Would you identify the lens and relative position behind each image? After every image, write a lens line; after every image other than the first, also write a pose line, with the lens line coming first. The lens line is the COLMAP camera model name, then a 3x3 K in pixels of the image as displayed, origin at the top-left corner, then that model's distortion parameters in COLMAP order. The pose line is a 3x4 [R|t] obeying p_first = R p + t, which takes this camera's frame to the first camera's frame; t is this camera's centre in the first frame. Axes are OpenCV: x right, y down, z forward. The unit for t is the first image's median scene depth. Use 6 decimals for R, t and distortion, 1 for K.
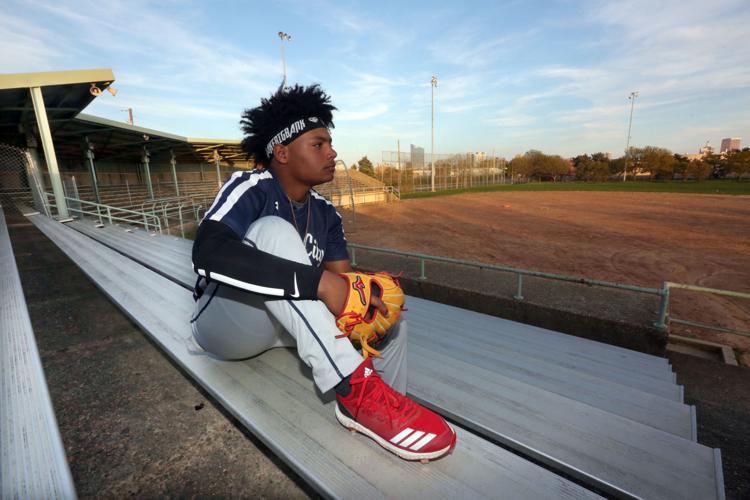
lens RADIAL K [[335.2, 0, 375.0], [0, 335.2, 250.0], [0, 0, 1]] dist [-0.050331, 0.015509]
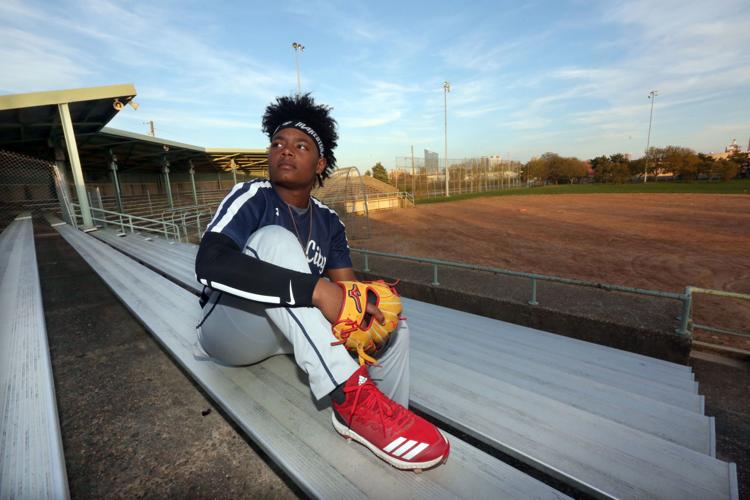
lens RADIAL K [[335.2, 0, 375.0], [0, 335.2, 250.0], [0, 0, 1]] dist [-0.050331, 0.015509]
pose [[0.998978, -0.009695, -0.044150, 0.006989], [0.008937, 0.999810, -0.017326, -0.000977], [0.044309, 0.016914, 0.998875, -0.001060]]
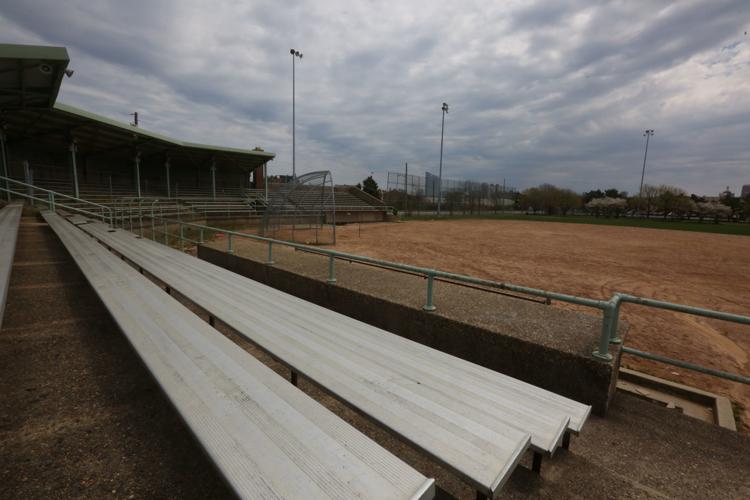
lens RADIAL K [[335.2, 0, 375.0], [0, 335.2, 250.0], [0, 0, 1]] dist [-0.050331, 0.015509]
pose [[0.997267, 0.066203, -0.032797, 0.244043], [-0.068370, 0.995197, -0.070059, 0.055806], [0.028001, 0.072109, 0.997004, 0.172409]]
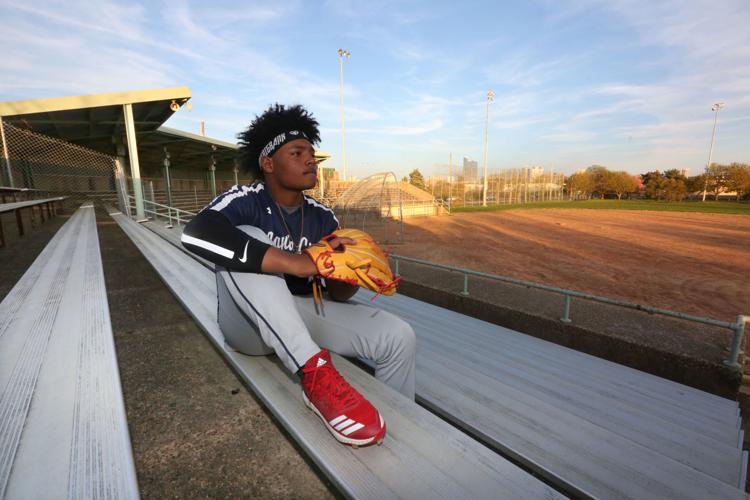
lens RADIAL K [[335.2, 0, 375.0], [0, 335.2, 250.0], [0, 0, 1]] dist [-0.050331, 0.015509]
pose [[0.988739, 0.050130, -0.141004, 0.011914], [-0.054957, 0.998021, -0.030549, 0.001121], [0.139194, 0.037954, 0.989538, -0.010795]]
